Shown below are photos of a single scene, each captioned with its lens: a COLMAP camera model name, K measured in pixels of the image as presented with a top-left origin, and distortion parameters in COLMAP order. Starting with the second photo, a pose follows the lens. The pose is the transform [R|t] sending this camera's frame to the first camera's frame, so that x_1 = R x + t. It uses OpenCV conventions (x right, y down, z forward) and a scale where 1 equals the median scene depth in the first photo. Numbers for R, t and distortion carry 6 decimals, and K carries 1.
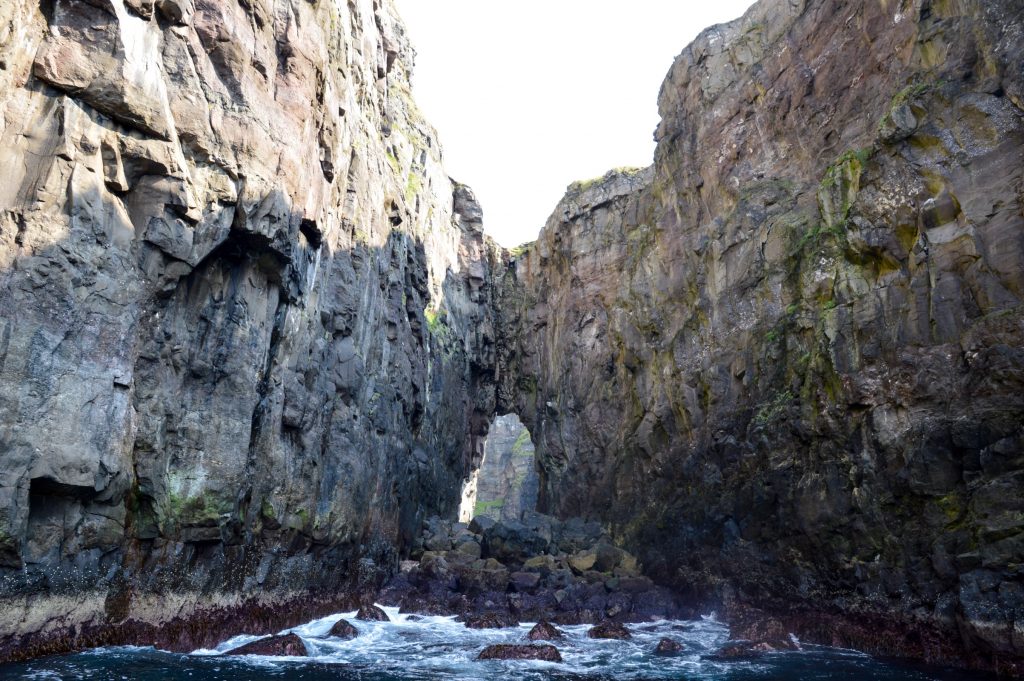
lens RADIAL K [[712.0, 0, 512.0], [0, 712.0, 340.5], [0, 0, 1]] dist [-0.125801, 0.000813]
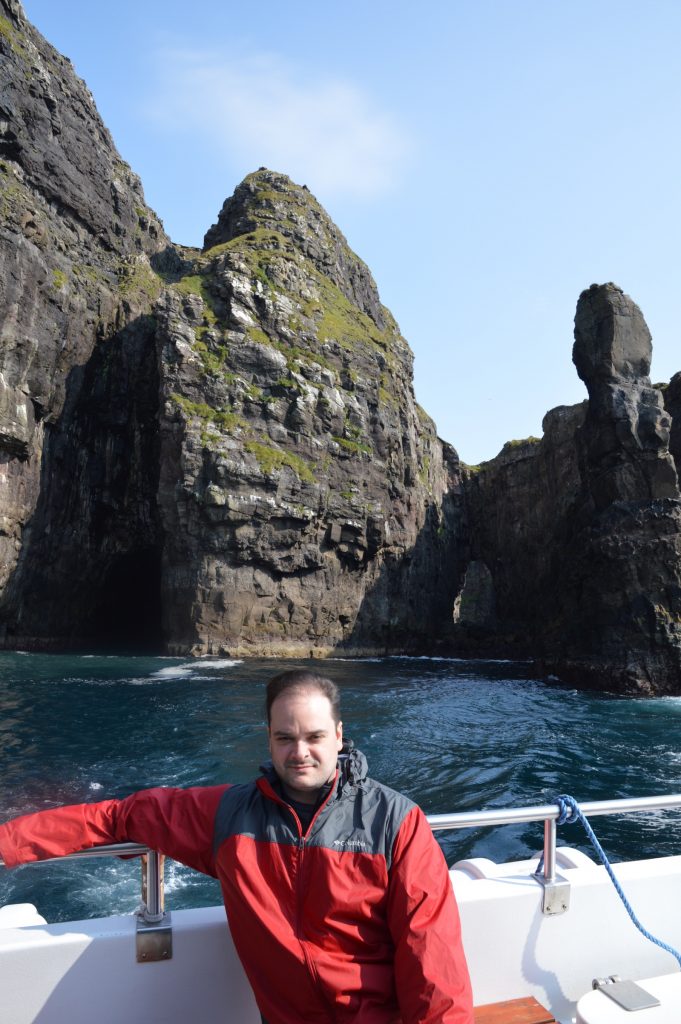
lens RADIAL K [[712.0, 0, 340.5], [0, 712.0, 512.0], [0, 0, 1]] dist [-0.125801, 0.000813]
pose [[0.978712, -0.041752, -0.200948, 0.023663], [0.065540, 0.991406, 0.113222, -0.284217], [0.194493, -0.123982, 0.973037, -0.935338]]
